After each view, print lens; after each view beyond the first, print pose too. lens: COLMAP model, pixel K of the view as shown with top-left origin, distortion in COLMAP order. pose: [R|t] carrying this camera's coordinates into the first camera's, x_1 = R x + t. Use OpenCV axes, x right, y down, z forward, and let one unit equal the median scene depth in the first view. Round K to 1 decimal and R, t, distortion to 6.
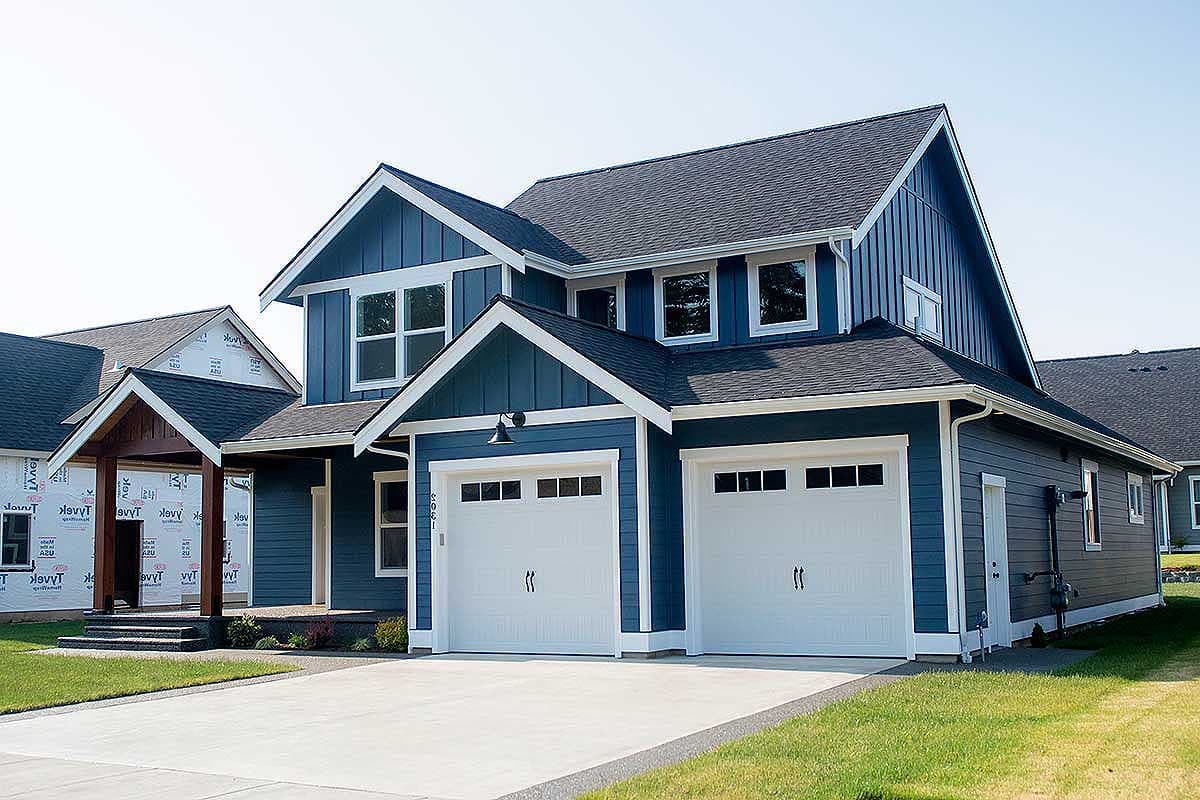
lens RADIAL K [[1302.0, 0, 600.1], [0, 1302.0, 401.3], [0, 0, 1]] dist [-0.034340, 0.000000]
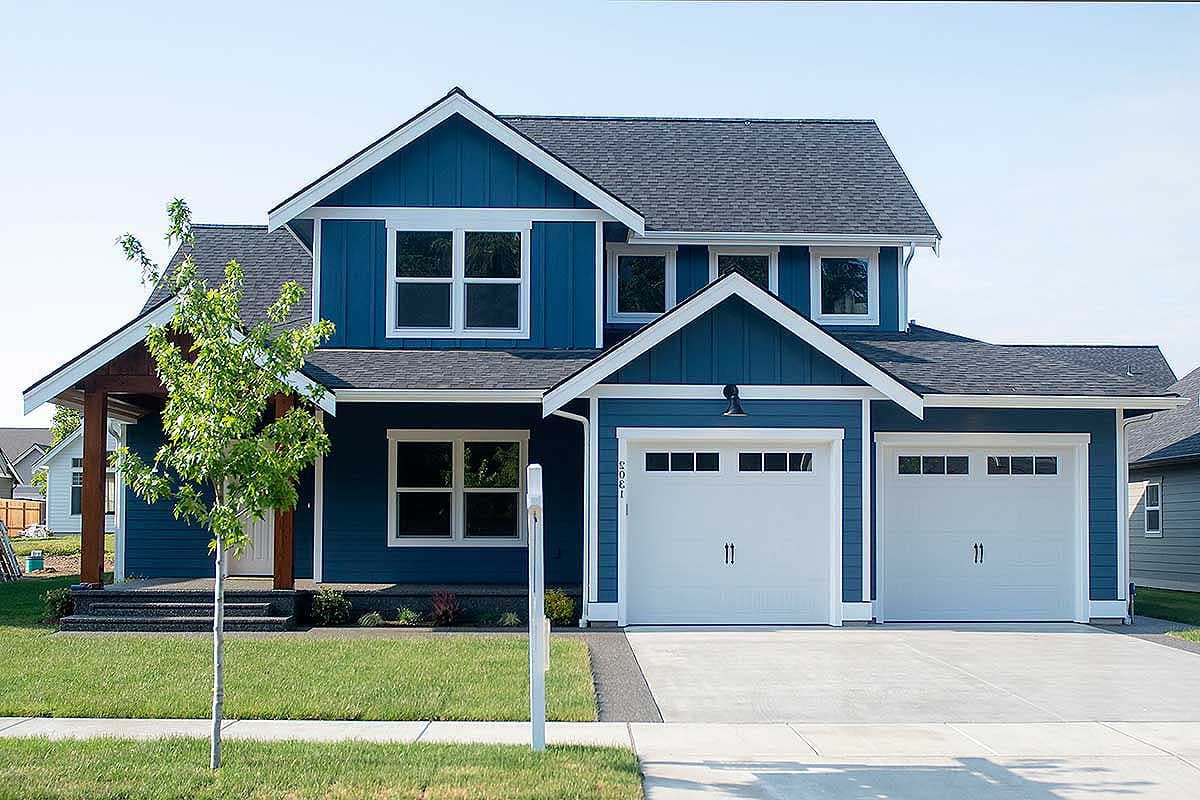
lens RADIAL K [[1410.1, 0, 598.4], [0, 1410.1, 447.6], [0, 0, 1]] dist [-0.031300, 0.000000]
pose [[0.846176, 0.051763, 0.530383, -0.690300], [-0.082806, 0.995954, 0.034910, 0.026003], [-0.526430, -0.073459, 0.847039, 0.129659]]
